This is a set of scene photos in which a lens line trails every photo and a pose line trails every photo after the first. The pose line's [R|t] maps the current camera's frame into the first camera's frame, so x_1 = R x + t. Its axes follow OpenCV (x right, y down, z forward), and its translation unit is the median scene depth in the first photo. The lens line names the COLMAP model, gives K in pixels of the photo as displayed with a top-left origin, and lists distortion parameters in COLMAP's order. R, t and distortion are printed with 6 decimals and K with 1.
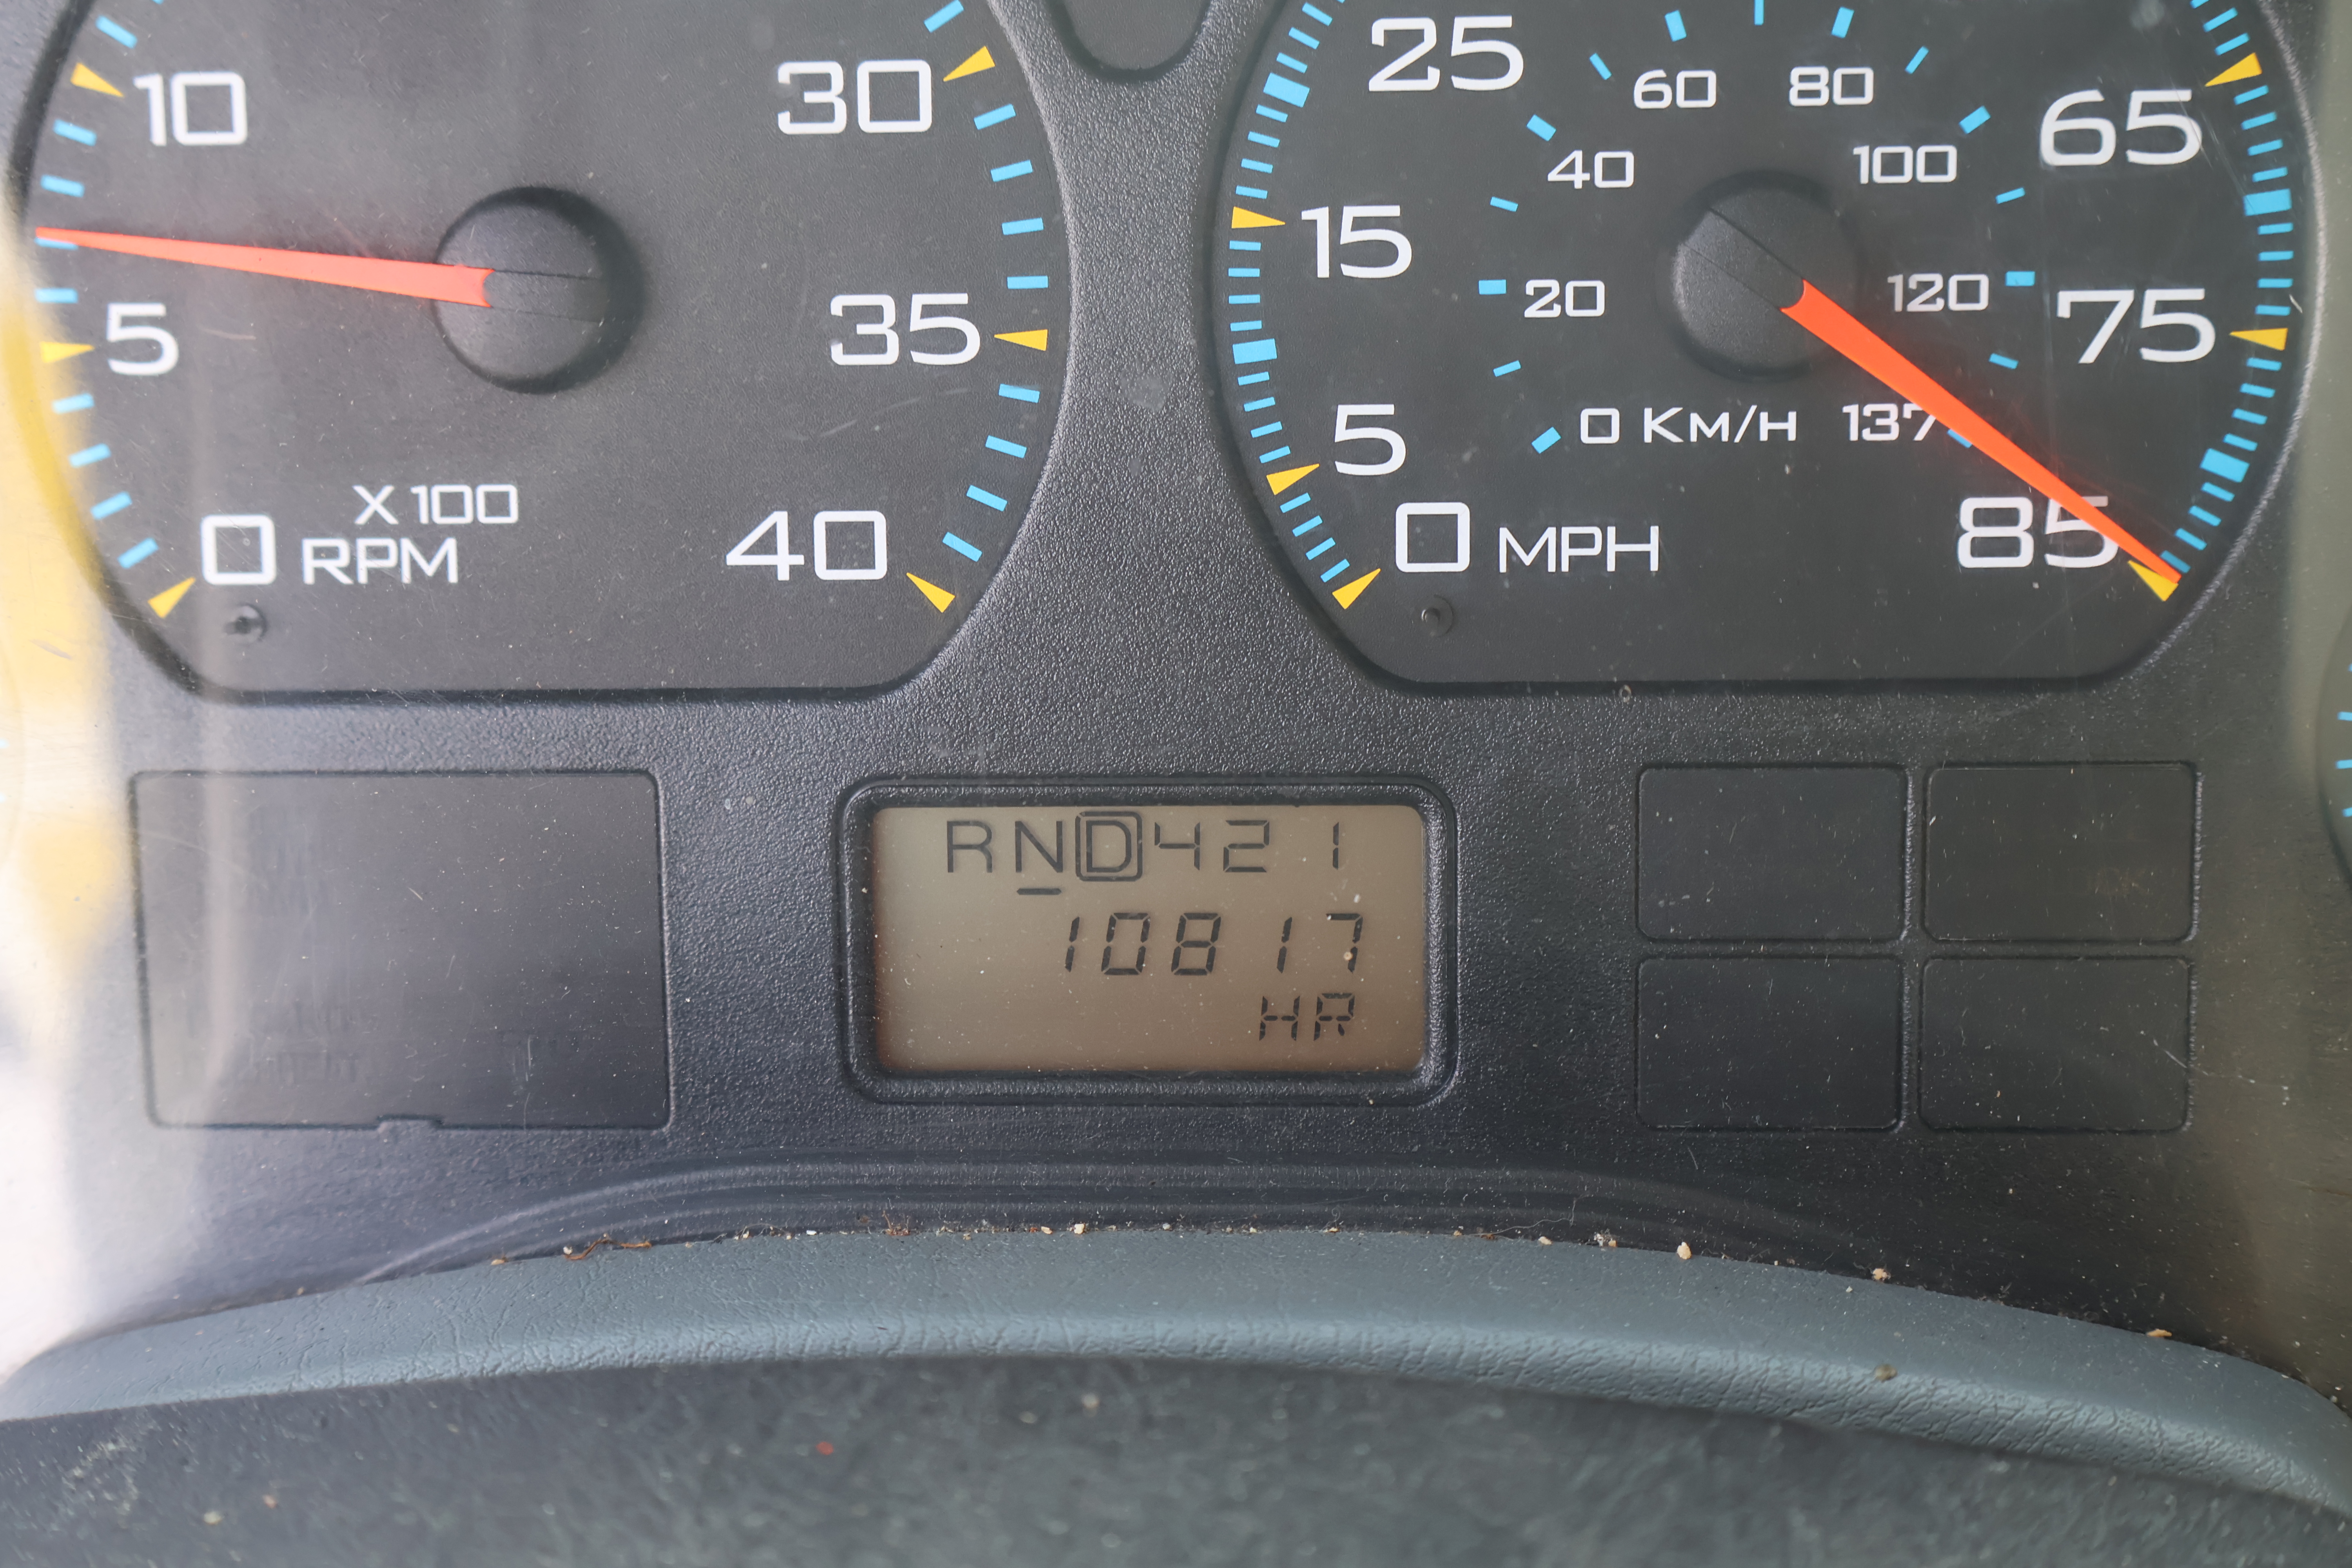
lens RADIAL K [[3545.3, 0, 1176.0], [0, 3545.3, 784.0], [0, 0, 1]] dist [-0.036215, -0.032799]
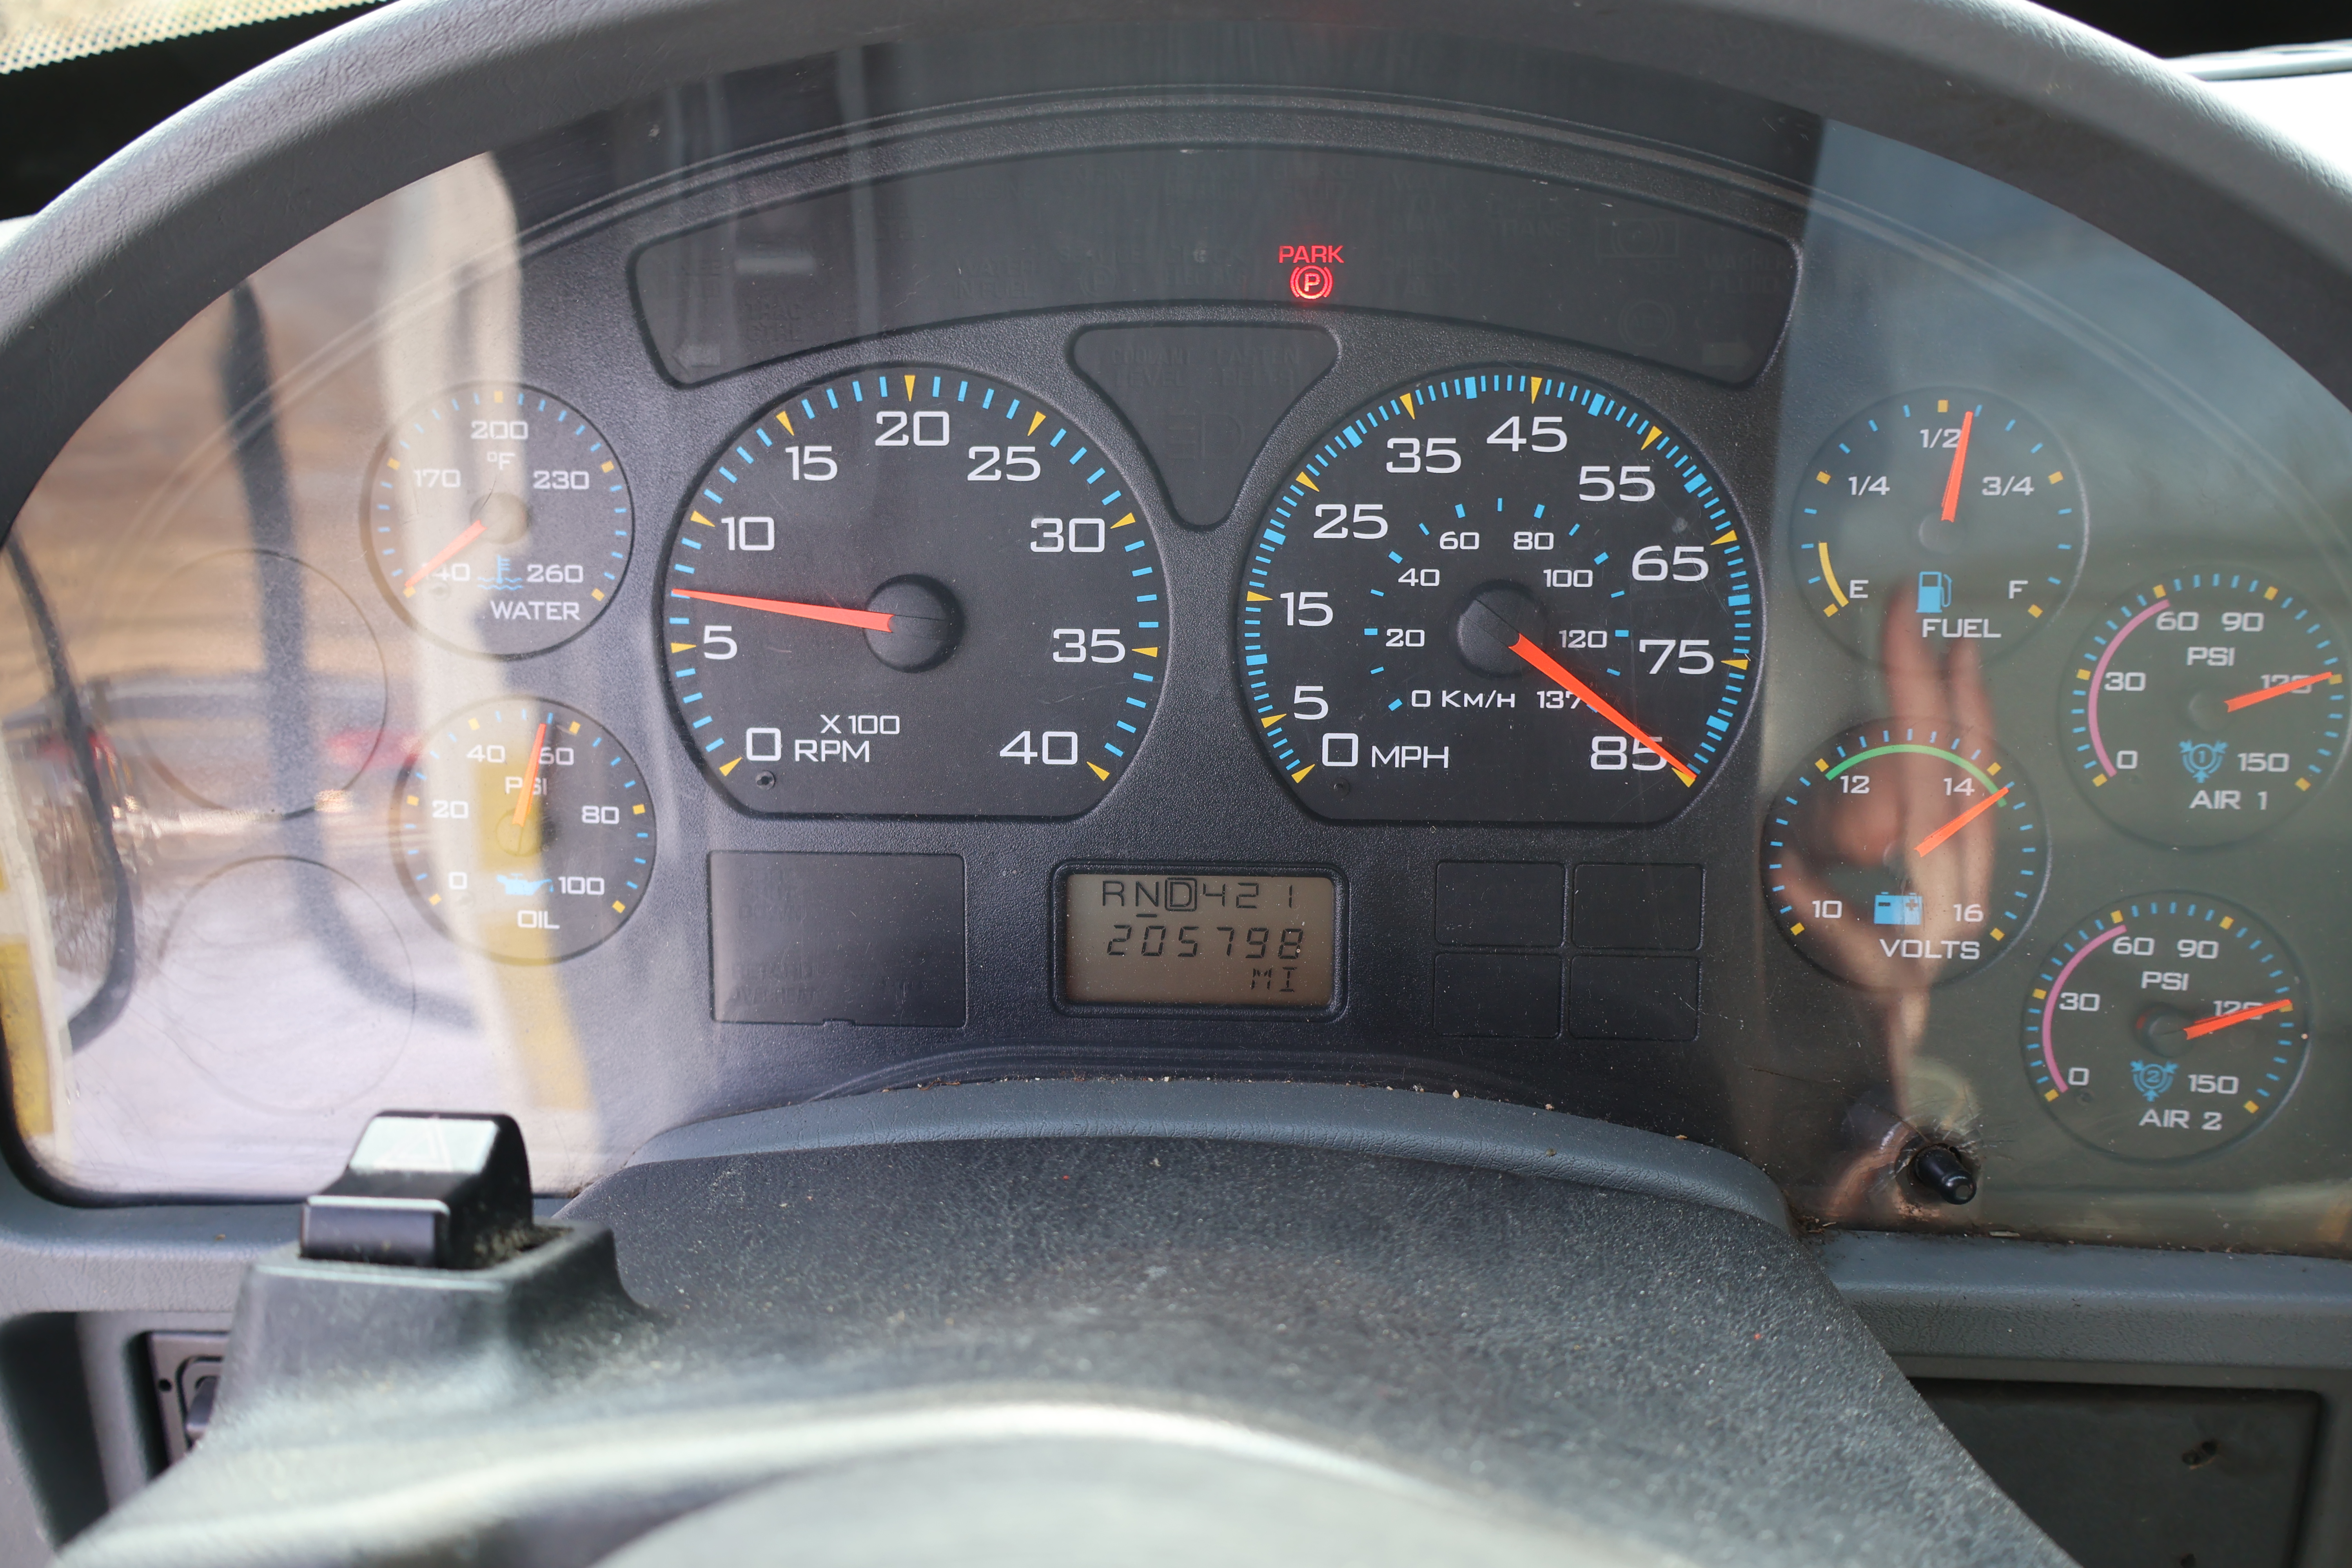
lens RADIAL K [[1989.4, 0, 1176.0], [0, 1989.4, 784.0], [0, 0, 1]] dist [-0.063996, 0.092450]
pose [[0.999818, 0.017336, 0.007974, -0.033858], [-0.017137, 0.999557, -0.024324, -0.019694], [-0.008392, 0.024183, 0.999672, -0.172568]]
